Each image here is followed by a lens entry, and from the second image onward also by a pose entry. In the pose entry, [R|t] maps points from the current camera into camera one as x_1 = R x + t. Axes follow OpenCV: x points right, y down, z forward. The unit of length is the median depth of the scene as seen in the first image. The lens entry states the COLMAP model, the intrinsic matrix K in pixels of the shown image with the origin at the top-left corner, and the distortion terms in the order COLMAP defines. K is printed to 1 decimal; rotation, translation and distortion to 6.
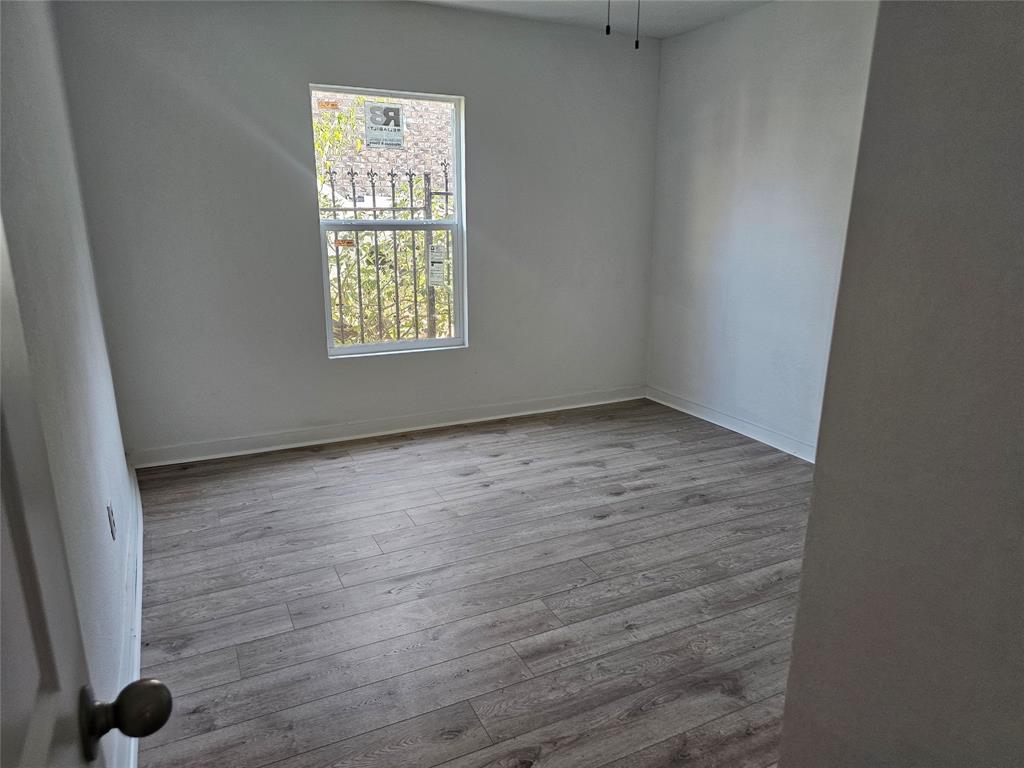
lens RADIAL K [[683.6, 0, 512.0], [0, 683.6, 384.0], [0, 0, 1]] dist [0.048692, -0.062822]
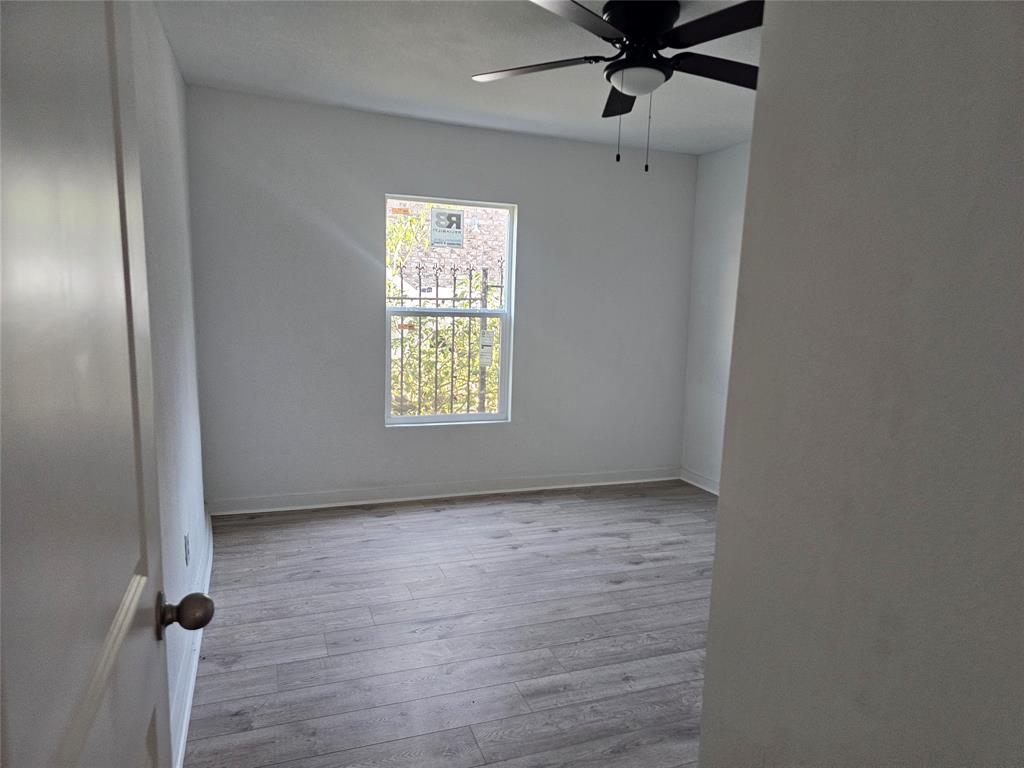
lens RADIAL K [[683.6, 0, 512.0], [0, 683.6, 384.0], [0, 0, 1]] dist [0.048692, -0.062822]
pose [[0.993590, 0.035494, -0.107331, 0.068011], [-0.049149, 0.990634, -0.127393, 0.030838], [0.101804, 0.131851, 0.986028, -0.110380]]
